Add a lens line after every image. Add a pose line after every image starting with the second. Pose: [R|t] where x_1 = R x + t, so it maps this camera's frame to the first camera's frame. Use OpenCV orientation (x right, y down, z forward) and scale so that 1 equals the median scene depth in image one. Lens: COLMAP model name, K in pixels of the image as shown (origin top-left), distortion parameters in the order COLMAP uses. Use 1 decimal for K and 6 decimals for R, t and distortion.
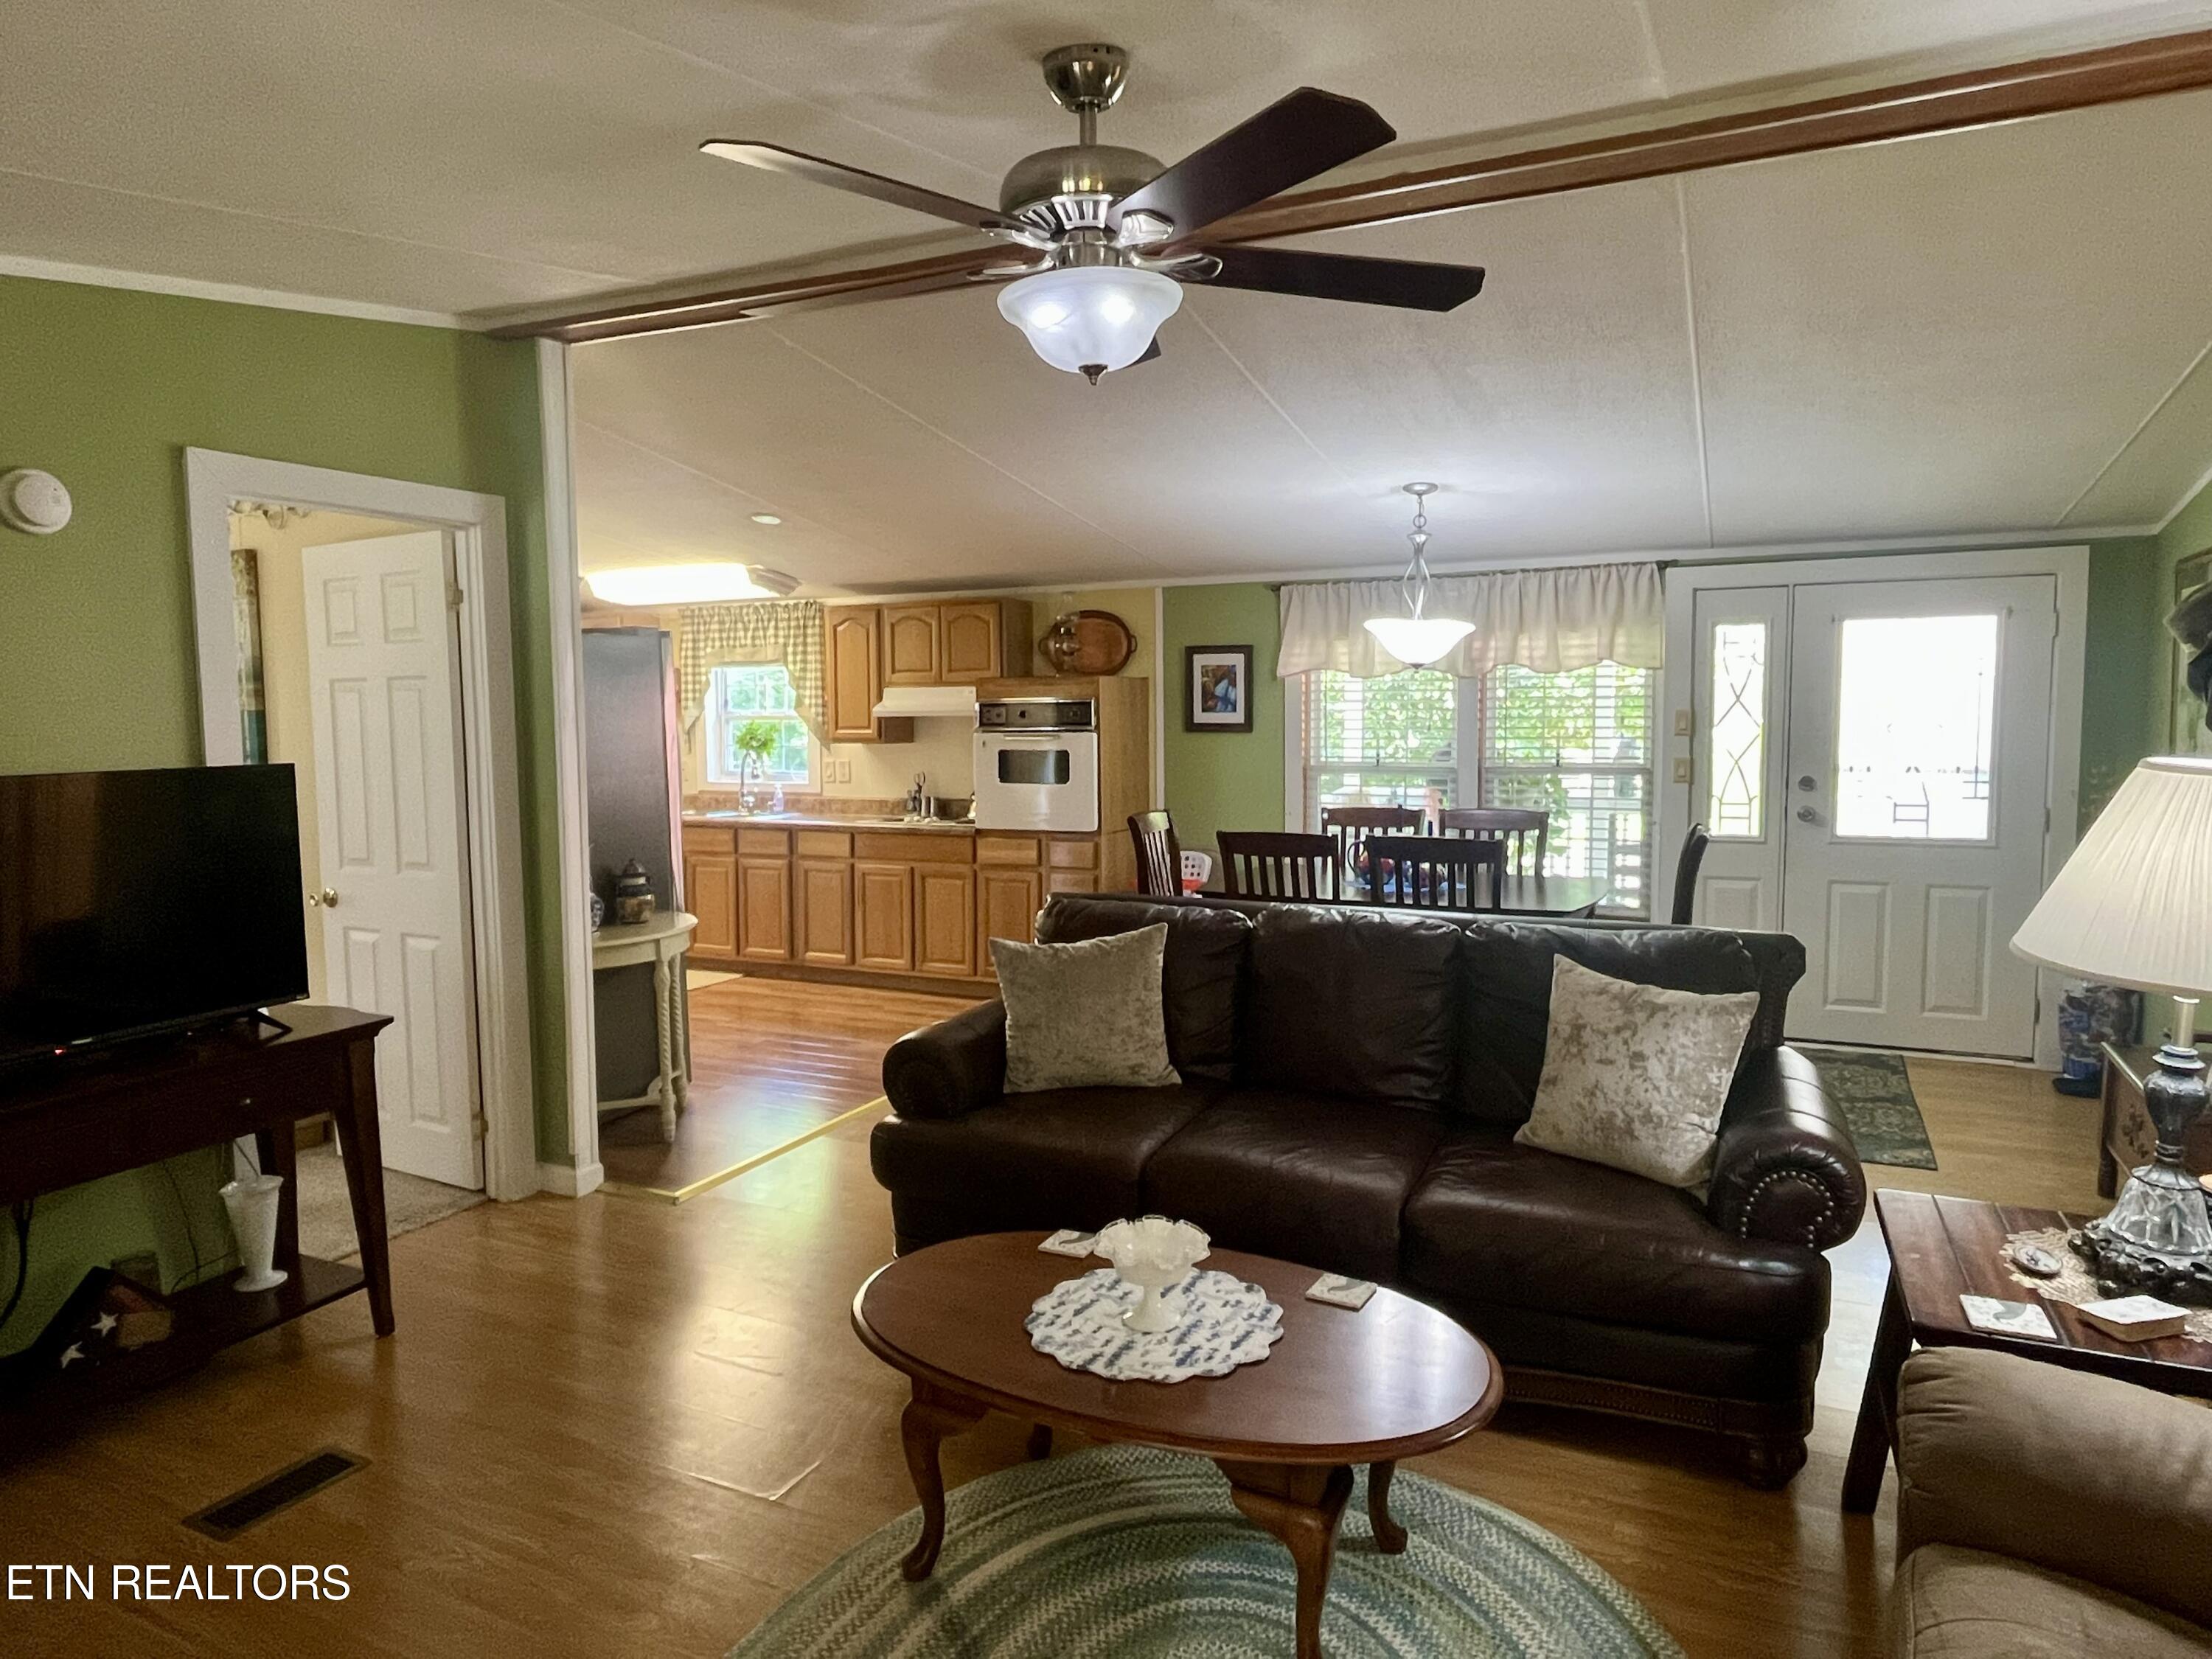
lens RADIAL K [[1341.8, 0, 1113.3], [0, 1341.8, 815.5], [0, 0, 1]] dist [-0.002419, 0.000515]
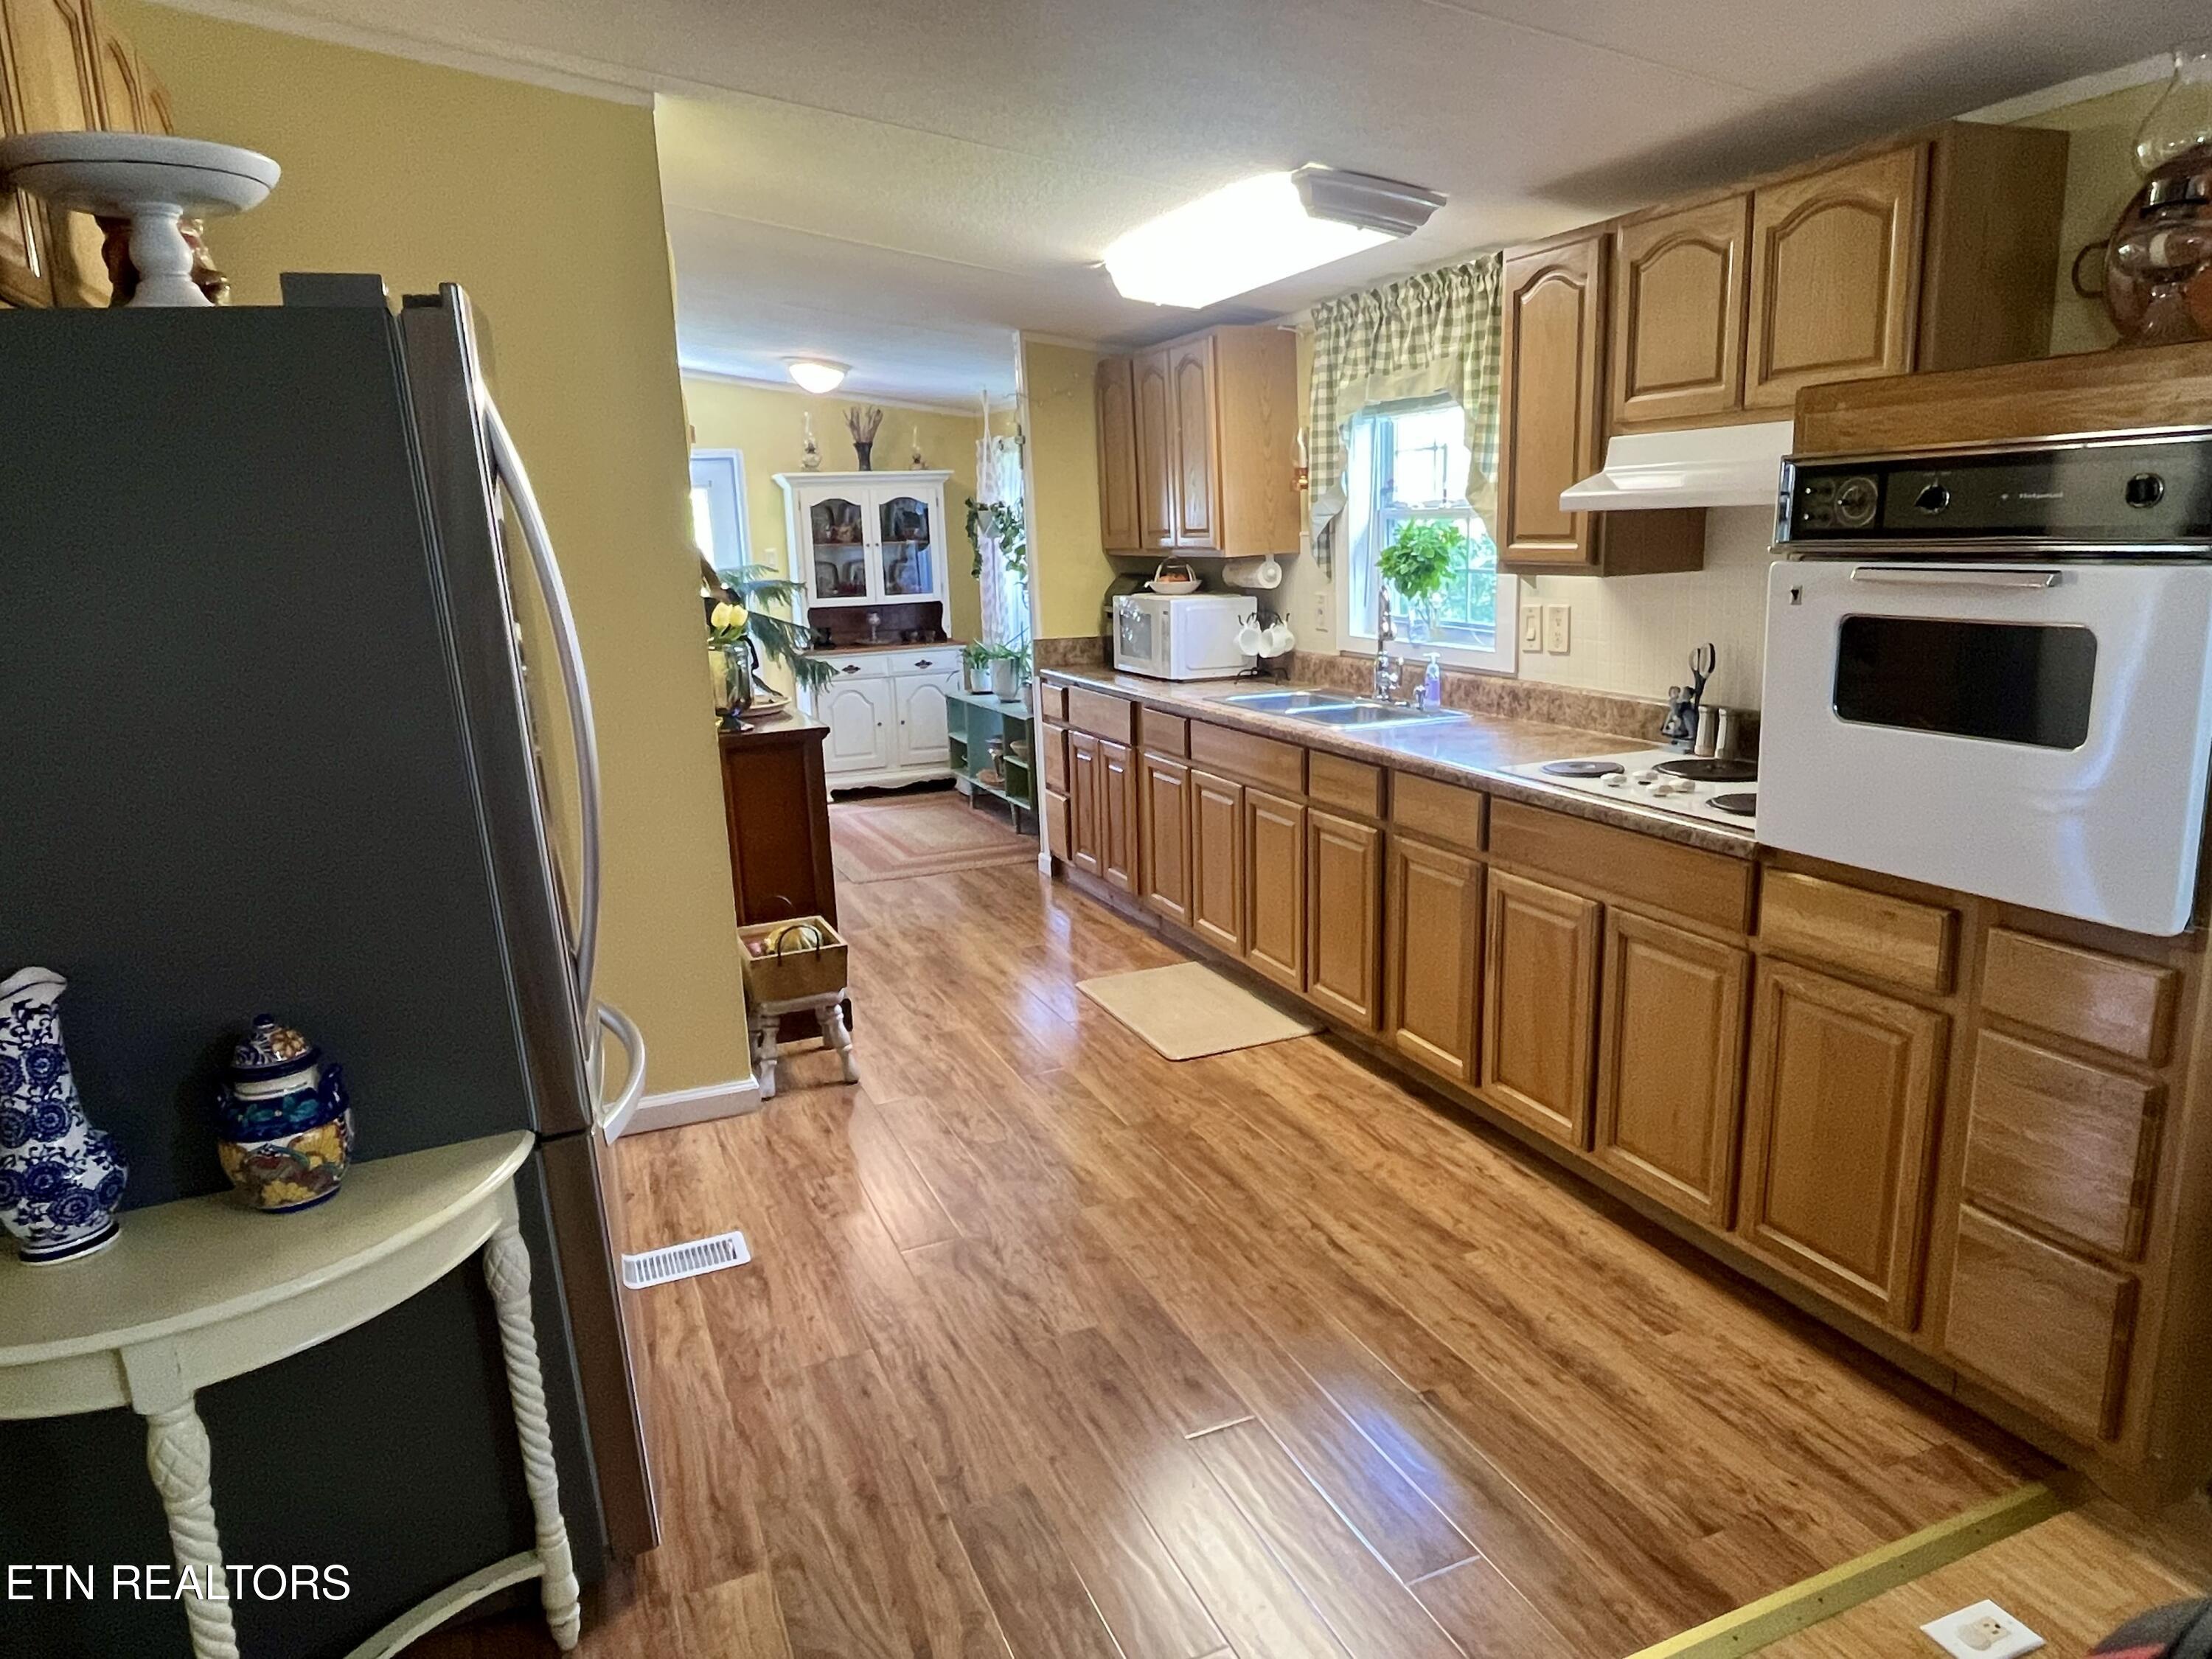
lens RADIAL K [[1389.4, 0, 1115.5], [0, 1389.4, 820.9], [0, 0, 1]] dist [0.003339, -0.009854]
pose [[0.744559, 0.120826, -0.656531, 0.007872], [-0.016193, 0.986463, 0.163182, -0.050447], [0.667360, -0.110867, 0.736437, 0.623390]]
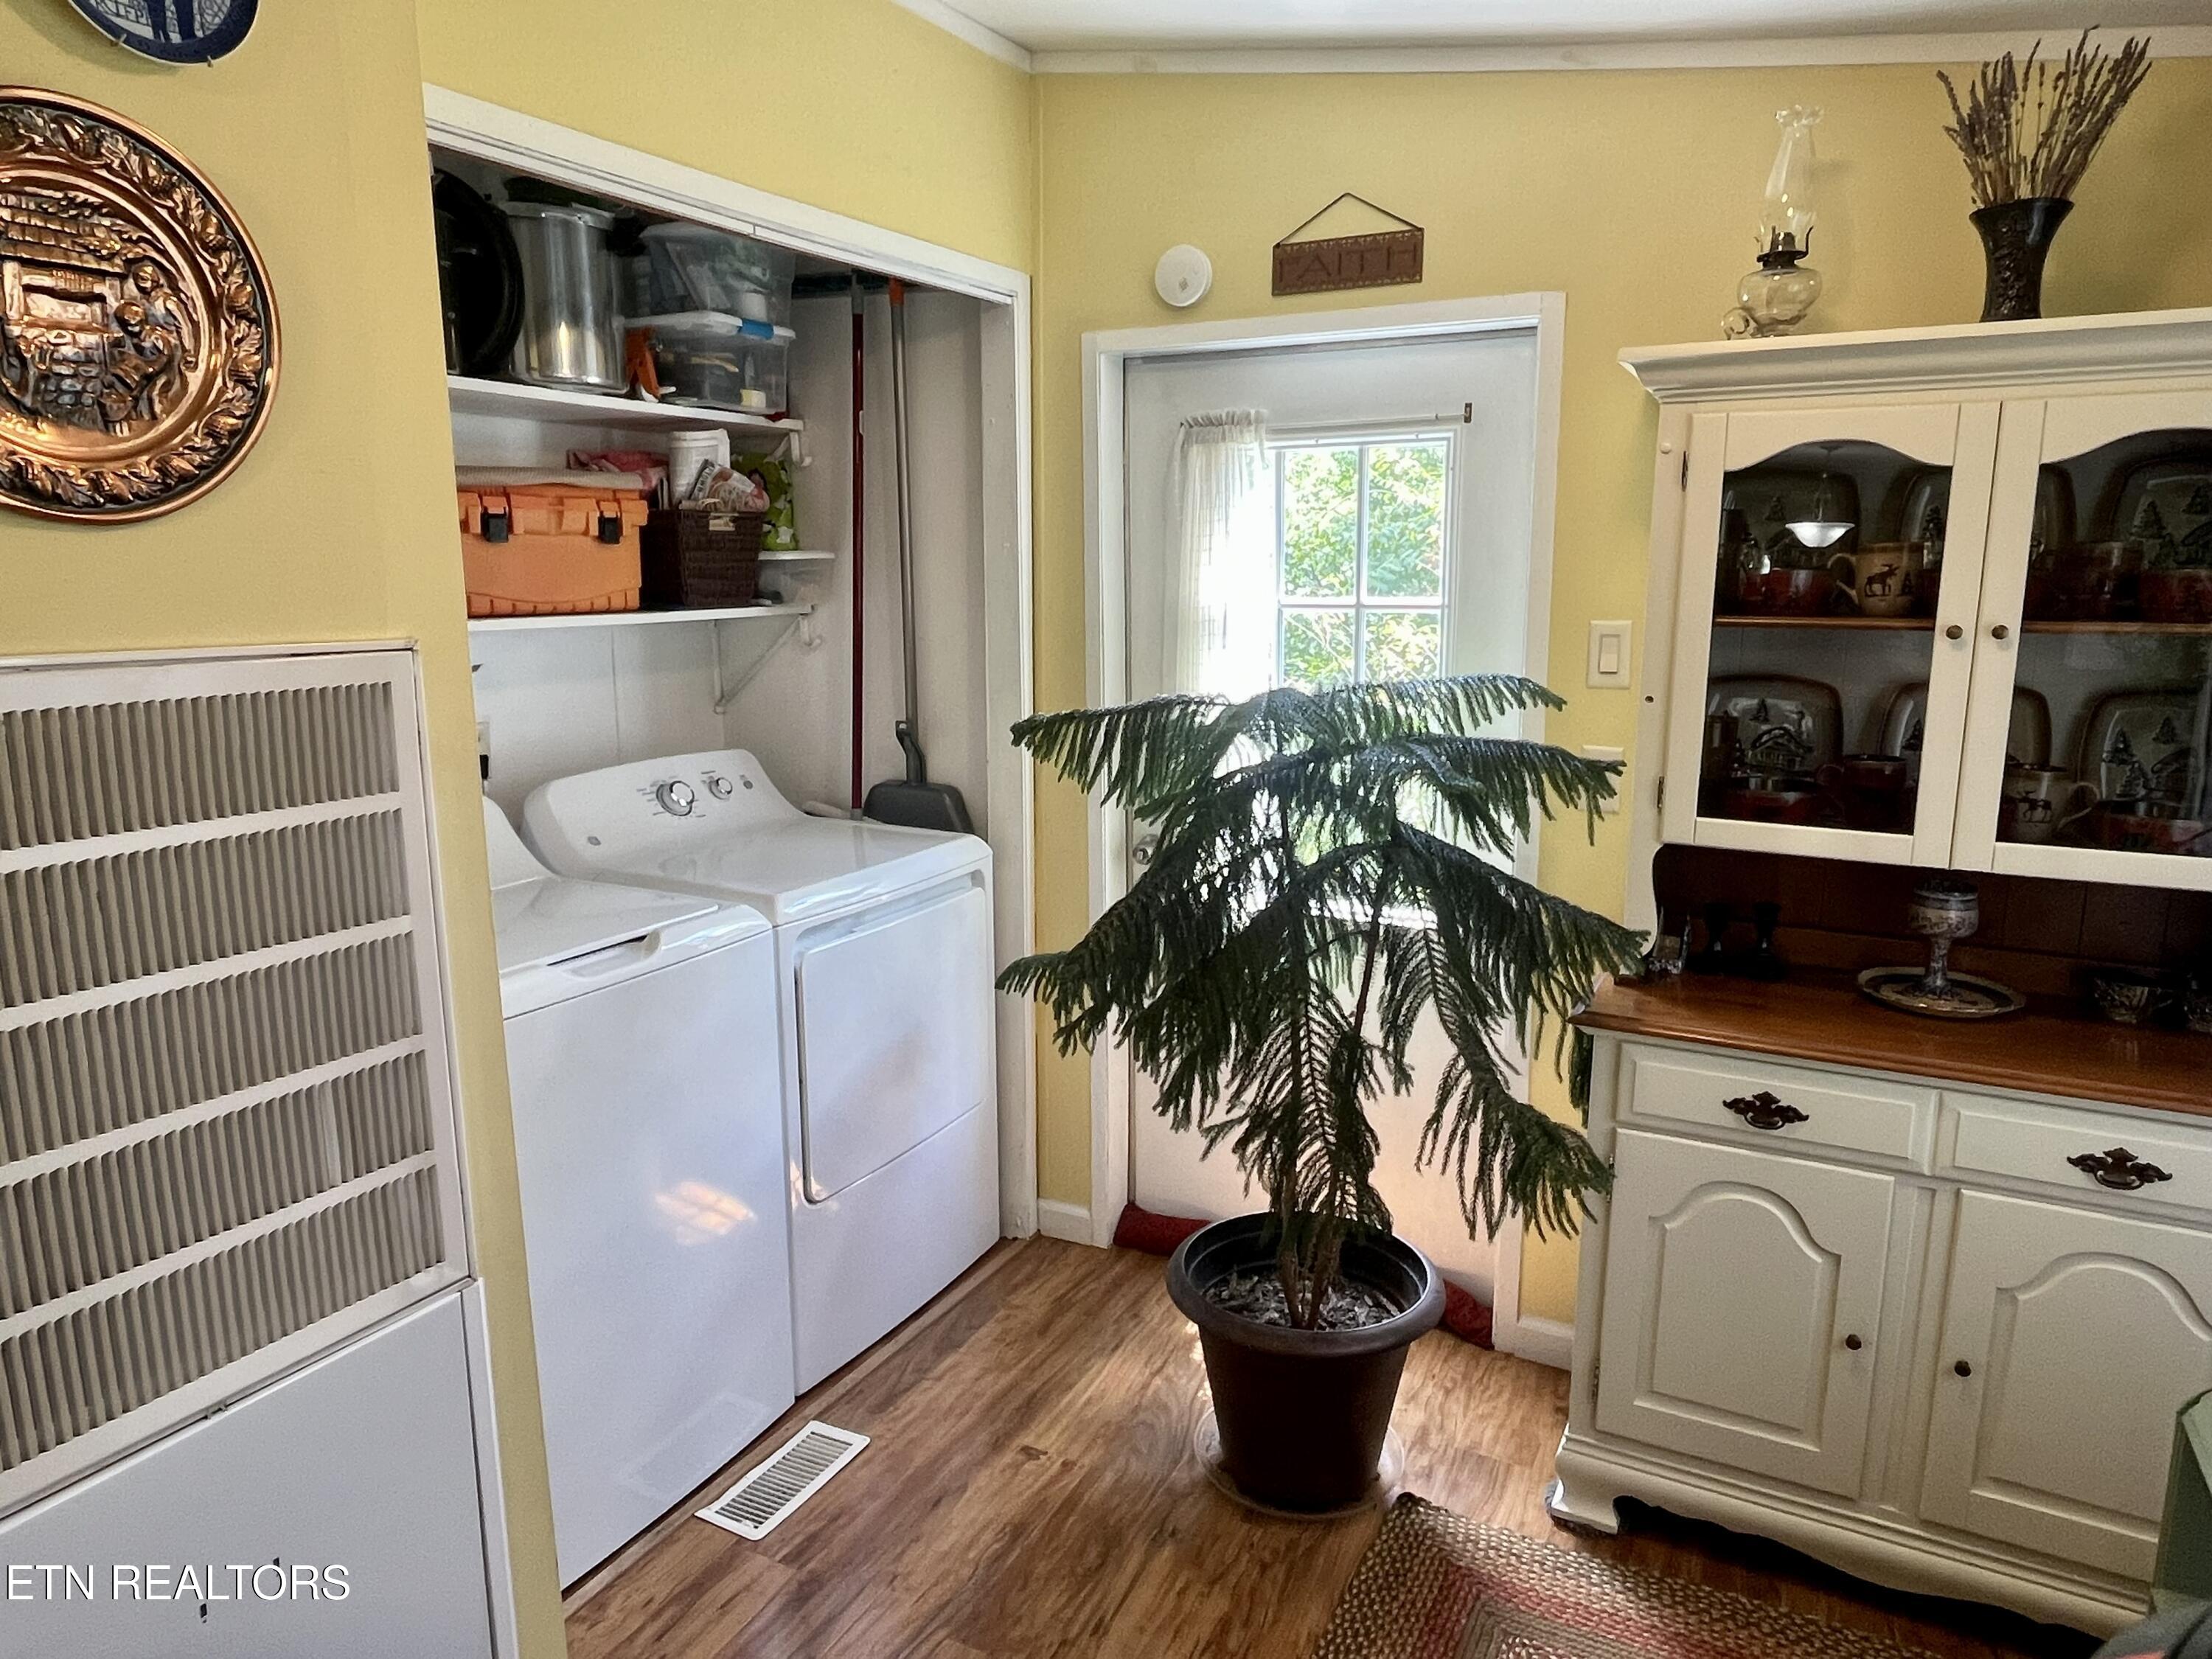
lens RADIAL K [[1389.4, 0, 1109.0], [0, 1389.4, 828.8], [0, 0, 1]] dist [0.003339, -0.009854]
pose [[-0.054441, 0.188760, -0.980513, -0.623807], [-0.060121, 0.979568, 0.191916, -0.088425], [0.996705, 0.069397, -0.041980, 1.192163]]
